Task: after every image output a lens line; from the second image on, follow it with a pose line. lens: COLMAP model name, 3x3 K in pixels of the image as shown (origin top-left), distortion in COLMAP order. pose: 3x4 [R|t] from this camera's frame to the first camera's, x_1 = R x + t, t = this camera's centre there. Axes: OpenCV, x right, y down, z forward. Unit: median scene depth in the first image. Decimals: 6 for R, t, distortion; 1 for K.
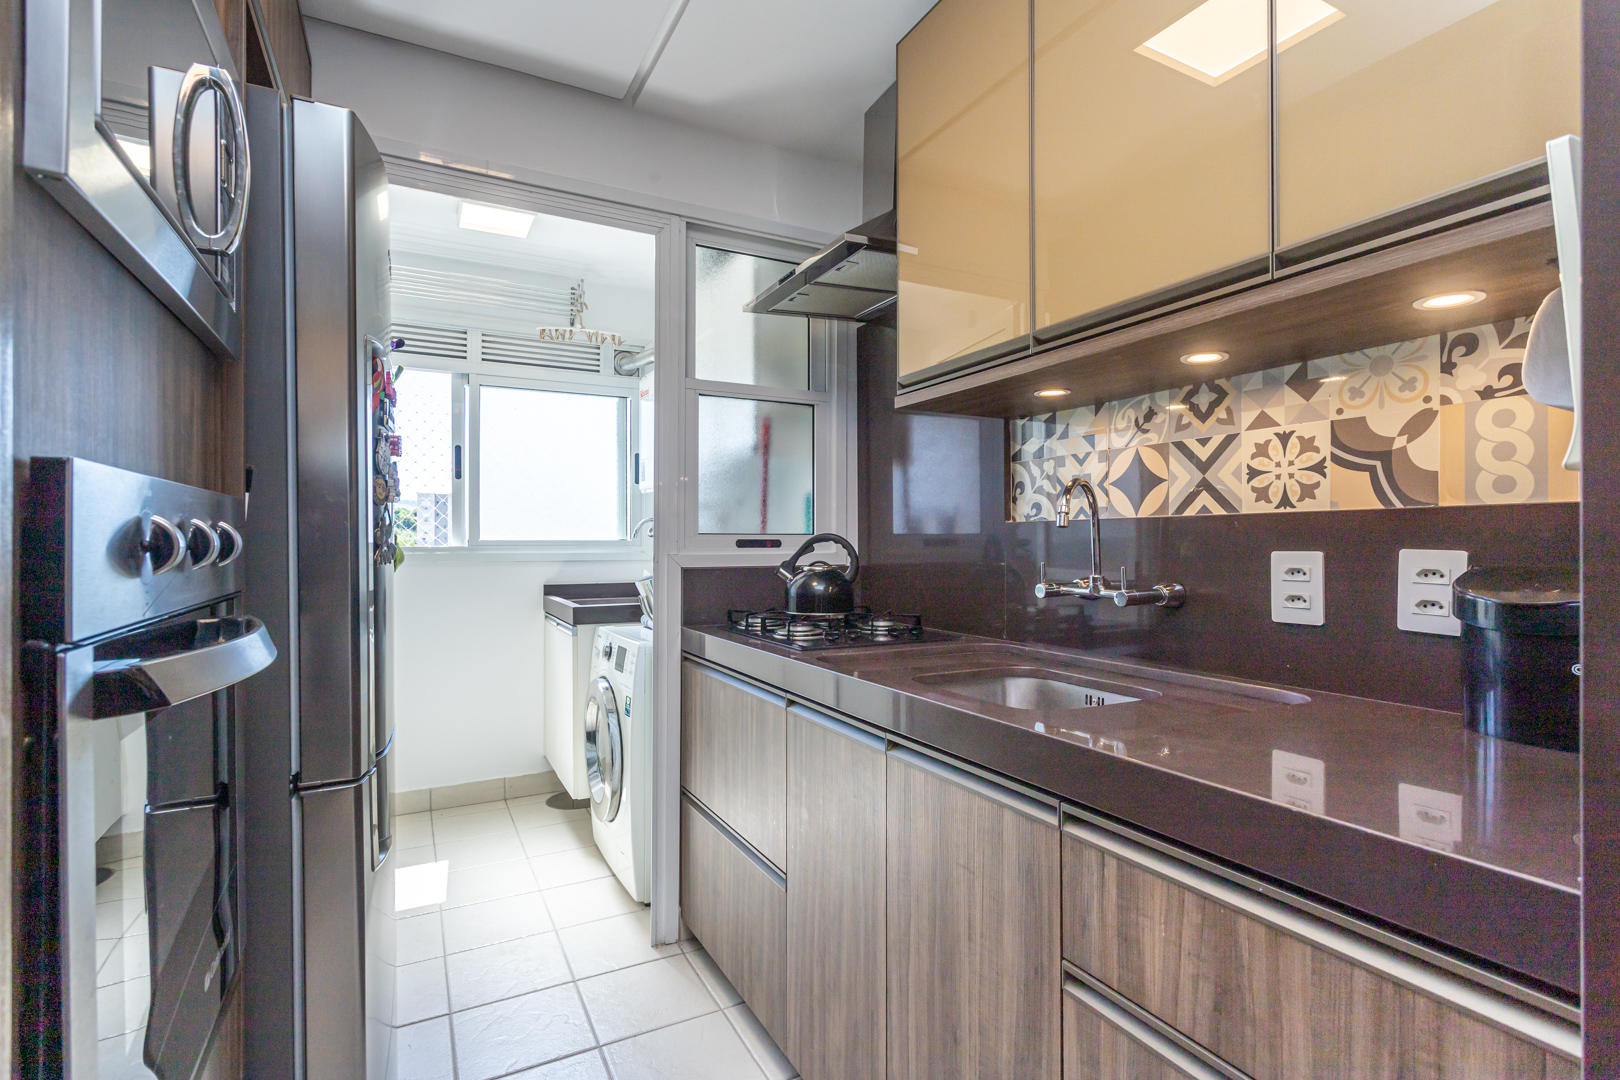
lens RADIAL K [[749.8, 0, 835.7], [0, 749.8, 524.4], [0, 0, 1]] dist [-0.000668, -0.000248]
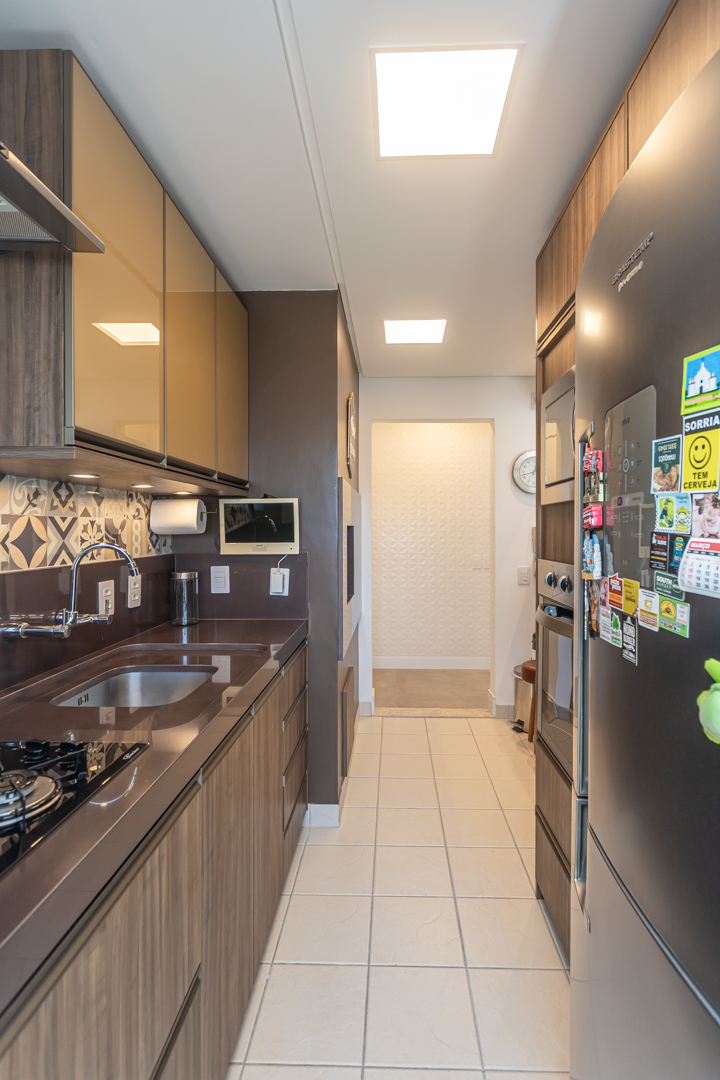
lens RADIAL K [[506.4, 0, 375.0], [0, 506.4, 535.7], [0, 0, 1]] dist [-0.000991, 0.001228]
pose [[-0.856336, 0.001650, 0.516416, -0.517329], [-0.002972, 0.999963, -0.008123, -0.057080], [-0.516410, -0.008491, -0.856299, 1.300955]]
